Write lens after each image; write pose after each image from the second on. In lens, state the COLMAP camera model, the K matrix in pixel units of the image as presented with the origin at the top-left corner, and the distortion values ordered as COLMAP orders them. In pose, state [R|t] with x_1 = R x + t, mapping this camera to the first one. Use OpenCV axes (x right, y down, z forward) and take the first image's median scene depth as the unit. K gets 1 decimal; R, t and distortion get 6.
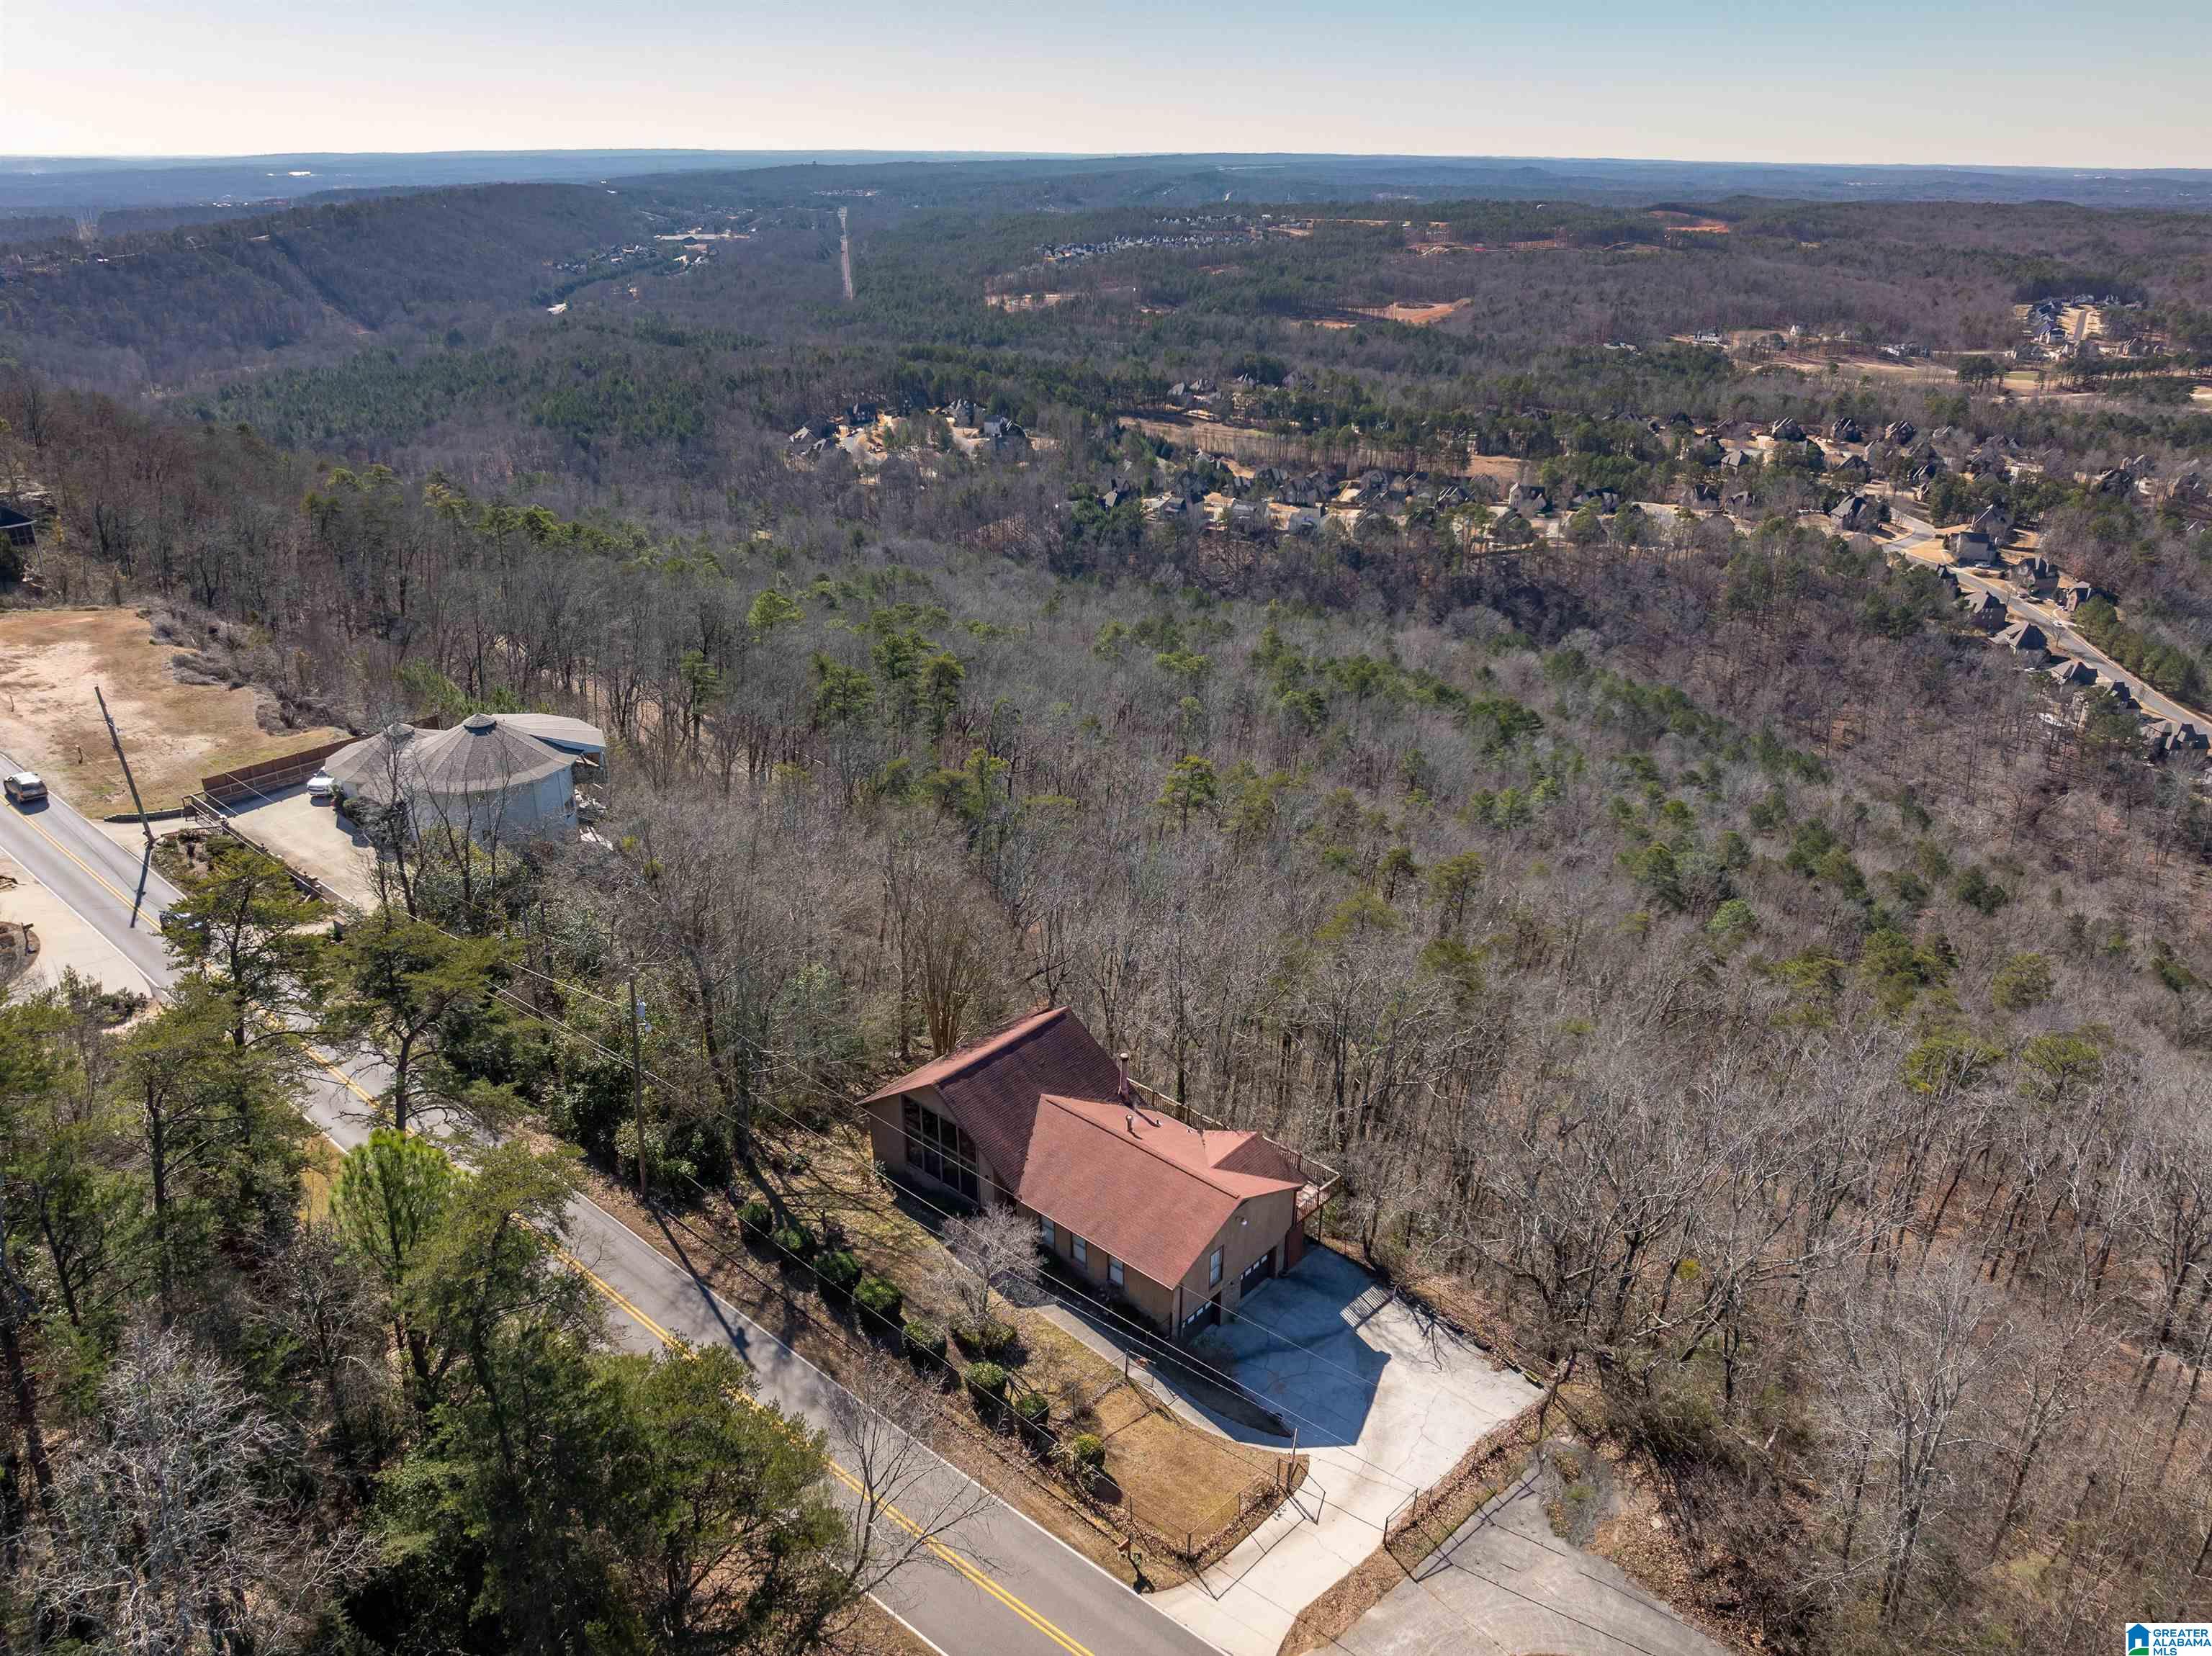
lens RADIAL K [[1561.0, 0, 1117.4], [0, 1561.0, 831.7], [0, 0, 1]] dist [-0.052574, 0.018569]
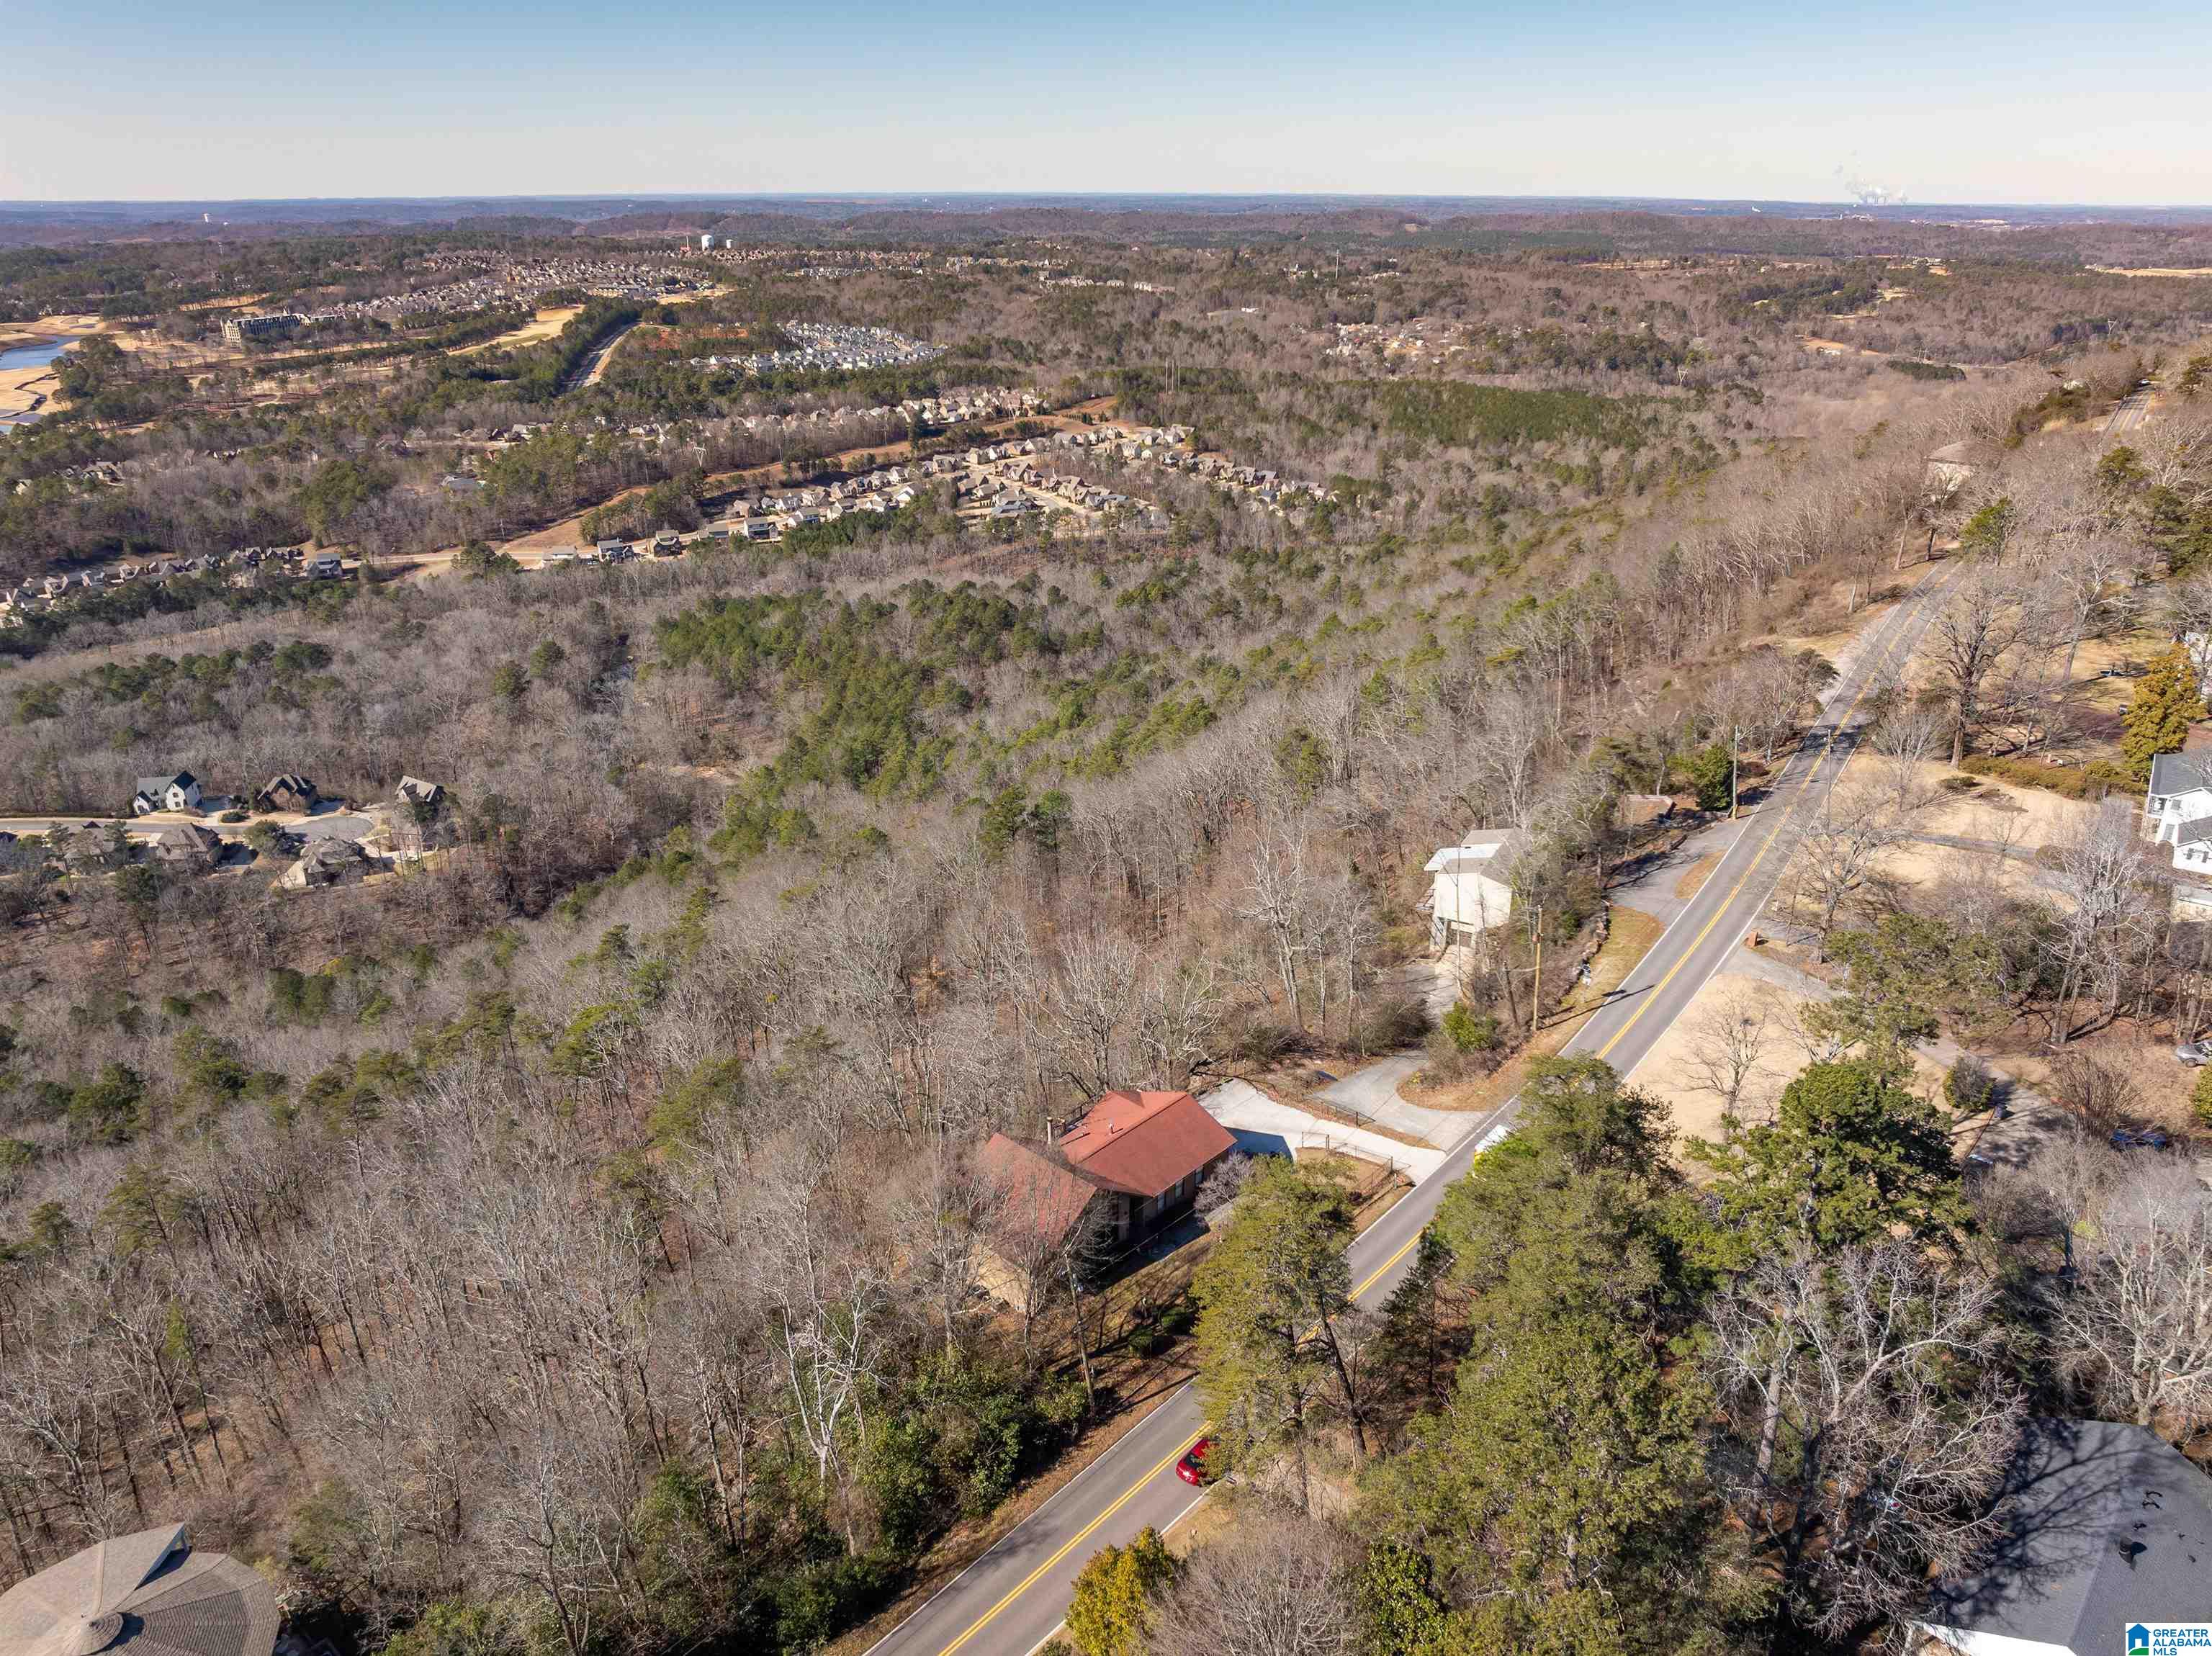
lens RADIAL K [[1561.0, 0, 1117.4], [0, 1561.0, 831.7], [0, 0, 1]] dist [-0.052574, 0.018569]
pose [[0.016214, -0.388139, 0.921458, -0.127094], [0.401850, 0.846404, 0.349453, -0.058173], [-0.915562, 0.364621, 0.169698, 0.062266]]
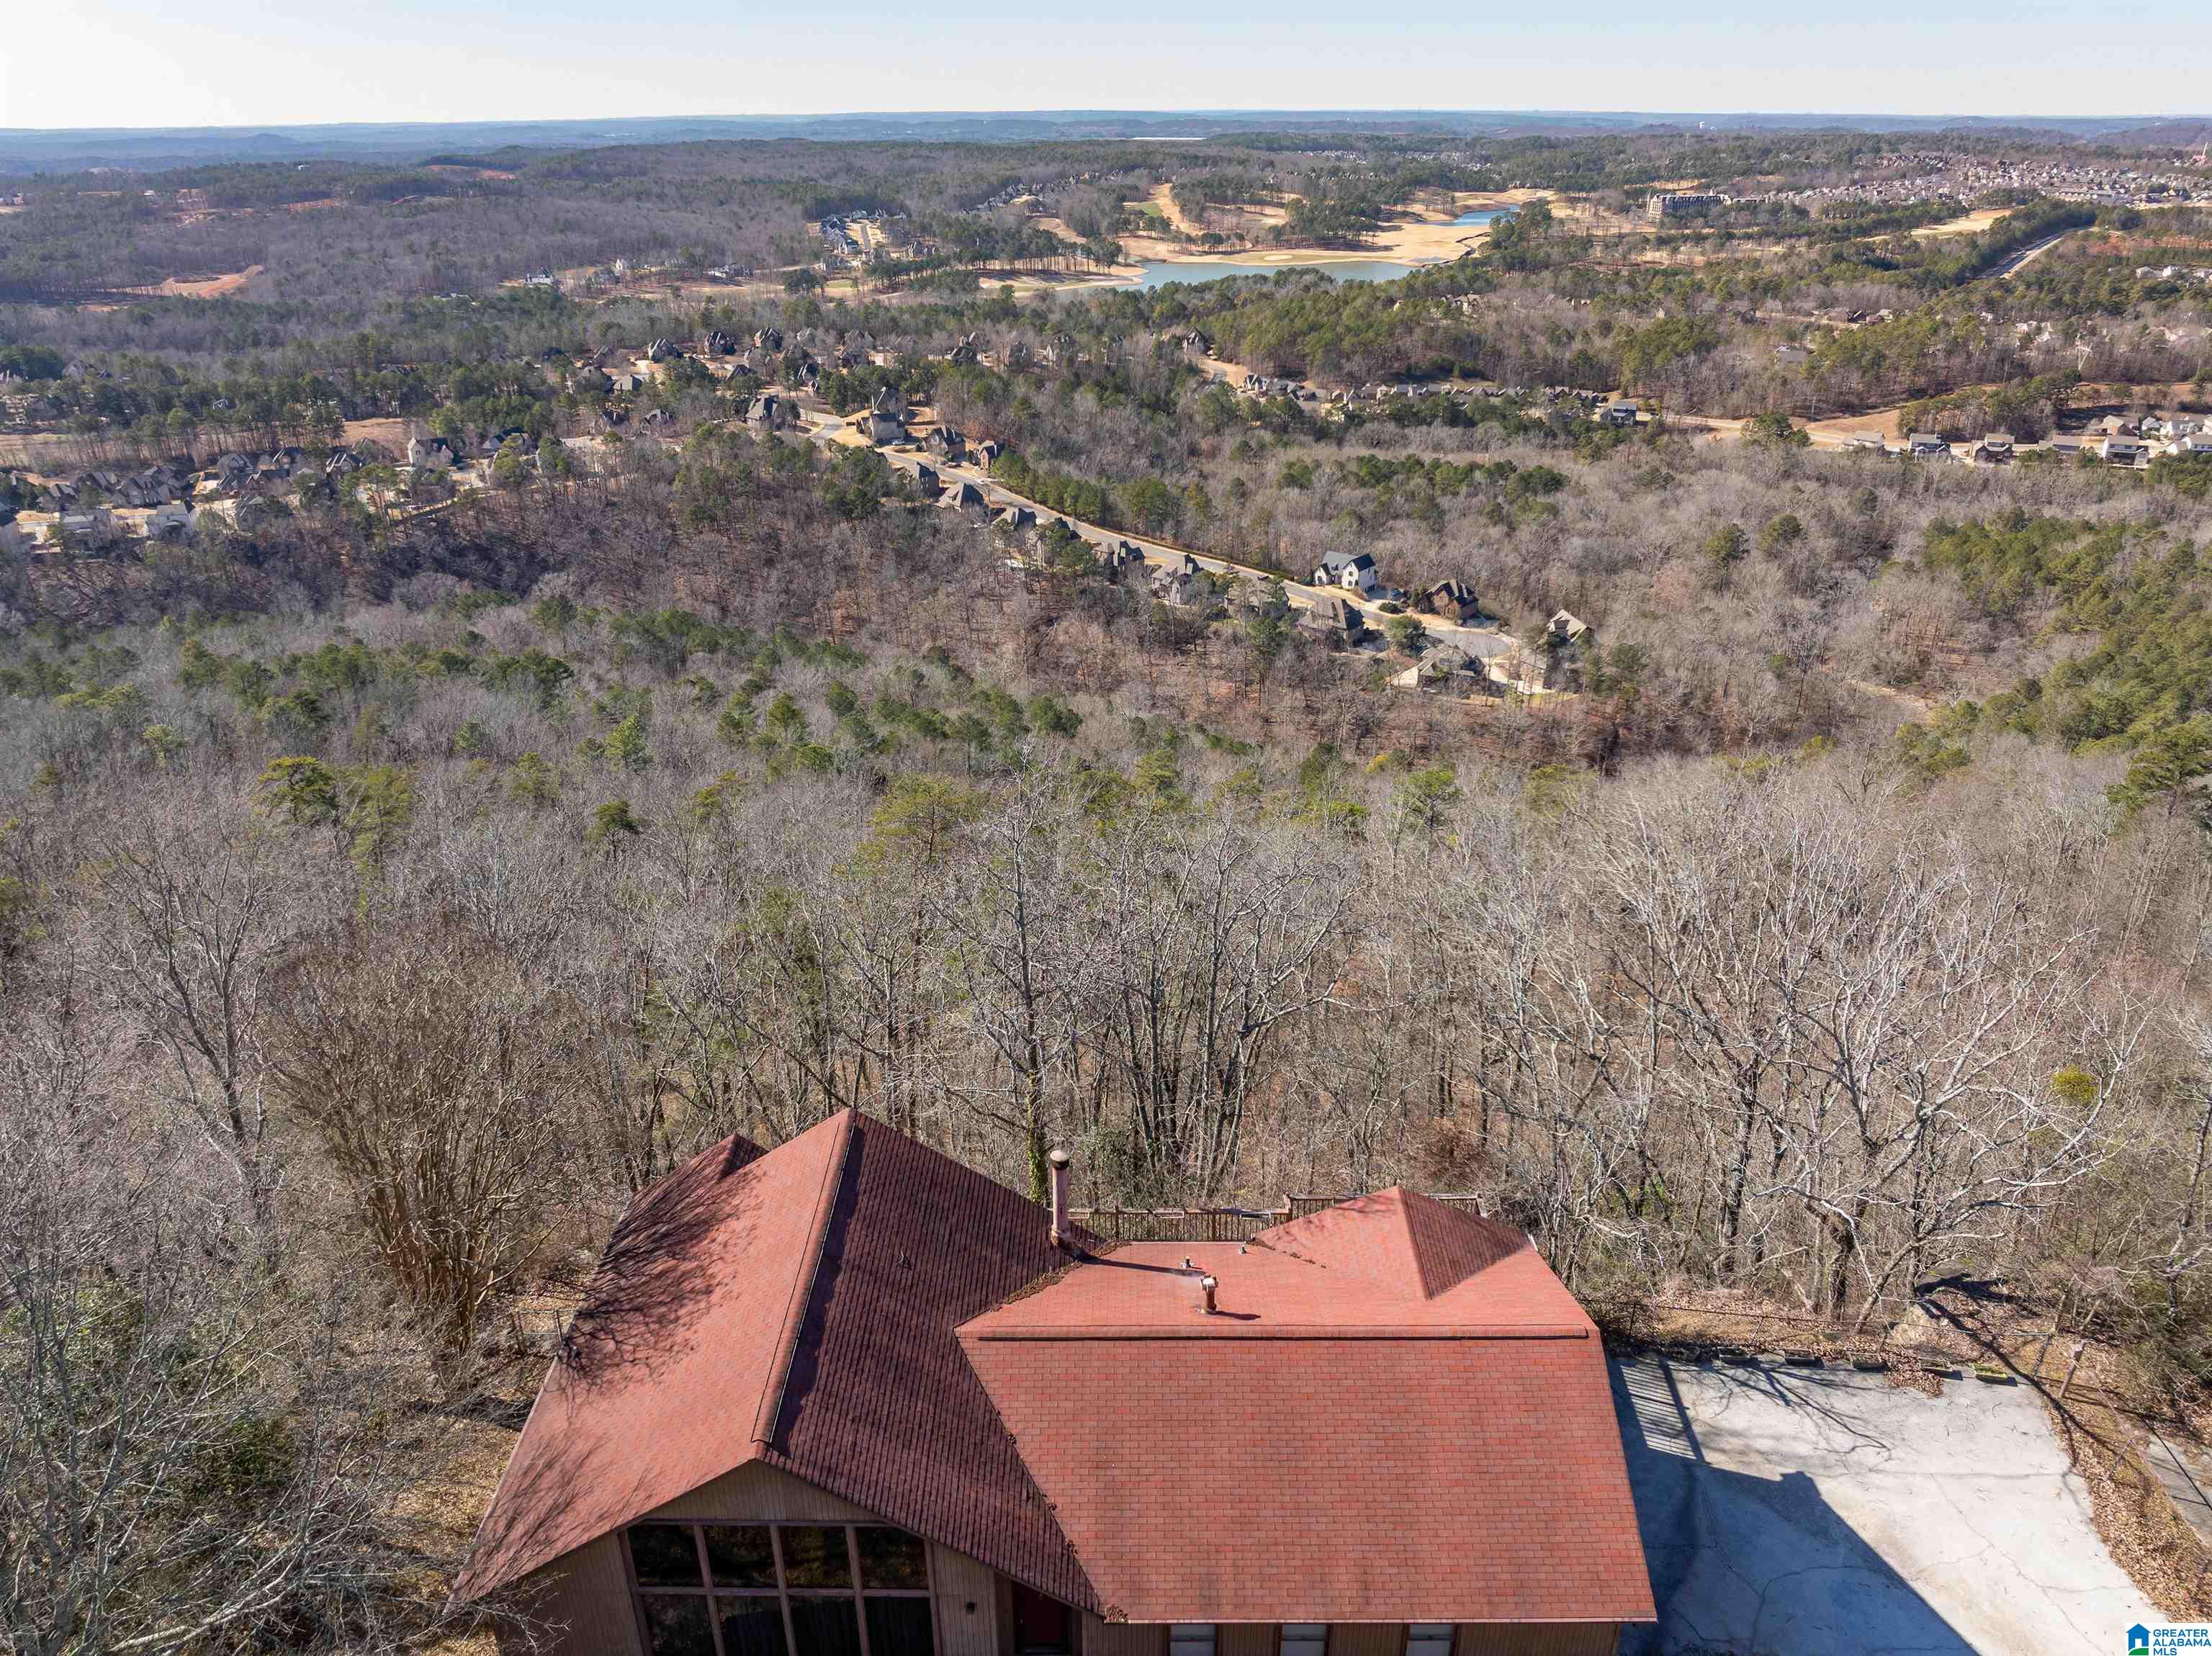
lens RADIAL K [[1561.0, 0, 1117.4], [0, 1561.0, 831.7], [0, 0, 1]] dist [-0.052574, 0.018569]
pose [[0.756602, -0.285464, 0.588272, -0.021738], [0.272460, 0.955481, 0.113233, 0.001508], [-0.594407, 0.074608, 0.800696, 0.066690]]
